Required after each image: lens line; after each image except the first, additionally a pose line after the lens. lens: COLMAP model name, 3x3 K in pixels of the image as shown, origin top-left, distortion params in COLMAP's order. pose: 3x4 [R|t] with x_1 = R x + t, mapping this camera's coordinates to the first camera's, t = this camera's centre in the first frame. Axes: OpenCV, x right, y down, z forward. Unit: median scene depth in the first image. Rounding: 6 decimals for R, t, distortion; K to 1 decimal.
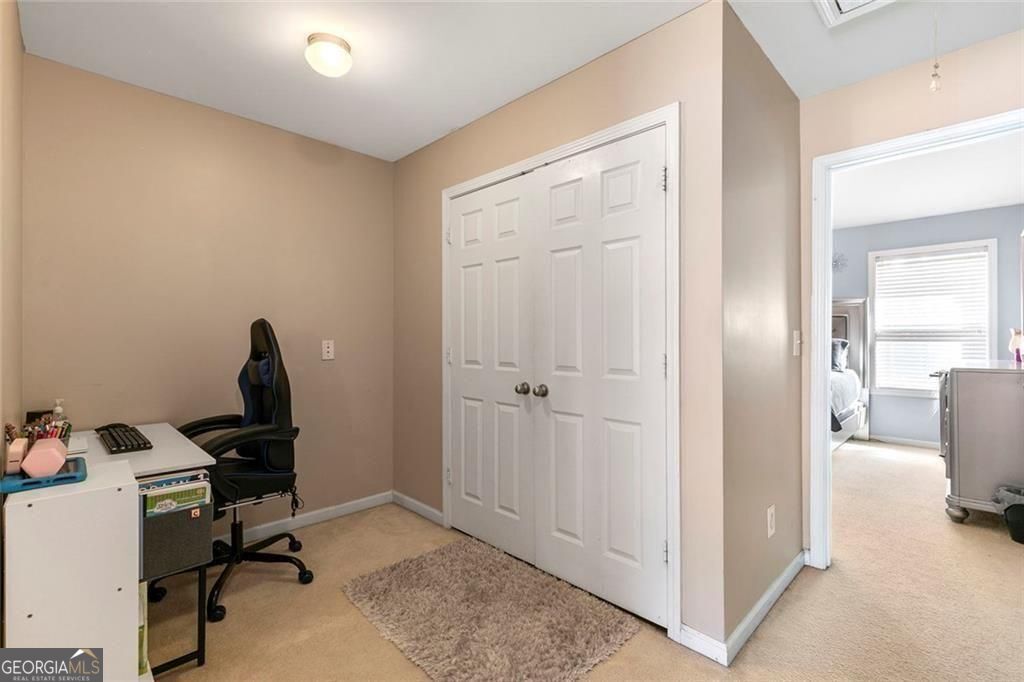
lens RADIAL K [[459.4, 0, 509.4], [0, 459.4, 336.5], [0, 0, 1]] dist [0.000684, -0.000013]
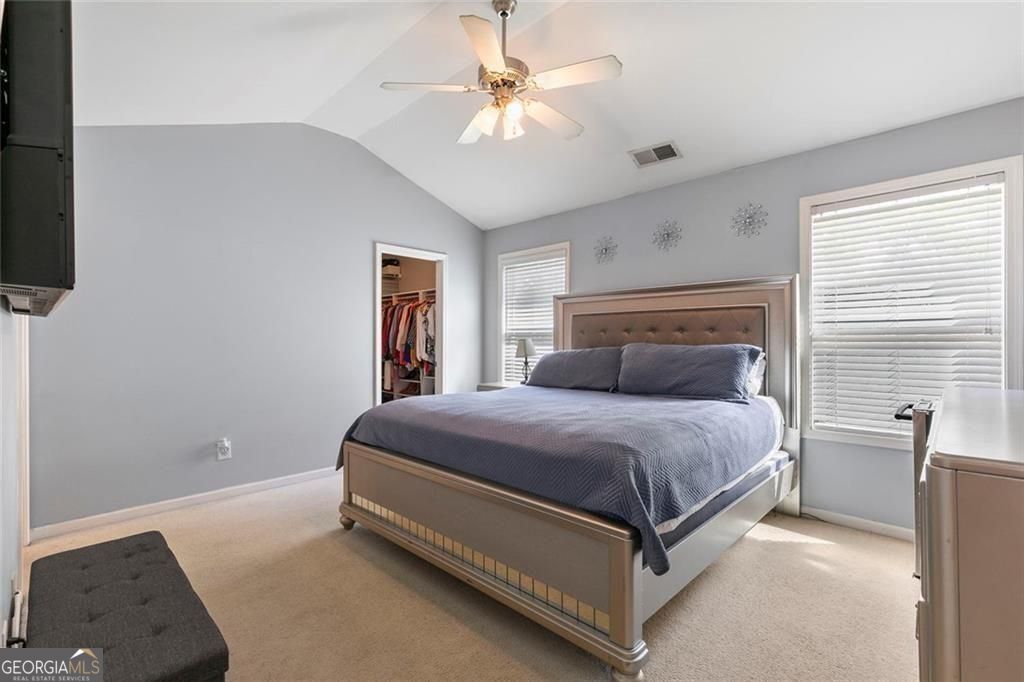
lens RADIAL K [[459.4, 0, 514.5], [0, 459.4, 344.8], [0, 0, 1]] dist [0.000684, -0.000013]
pose [[0.999497, 0.008104, 0.030646, 0.402246], [-0.008120, 0.999967, 0.000417, 0.007680], [-0.030641, -0.000666, 0.999530, 0.425862]]
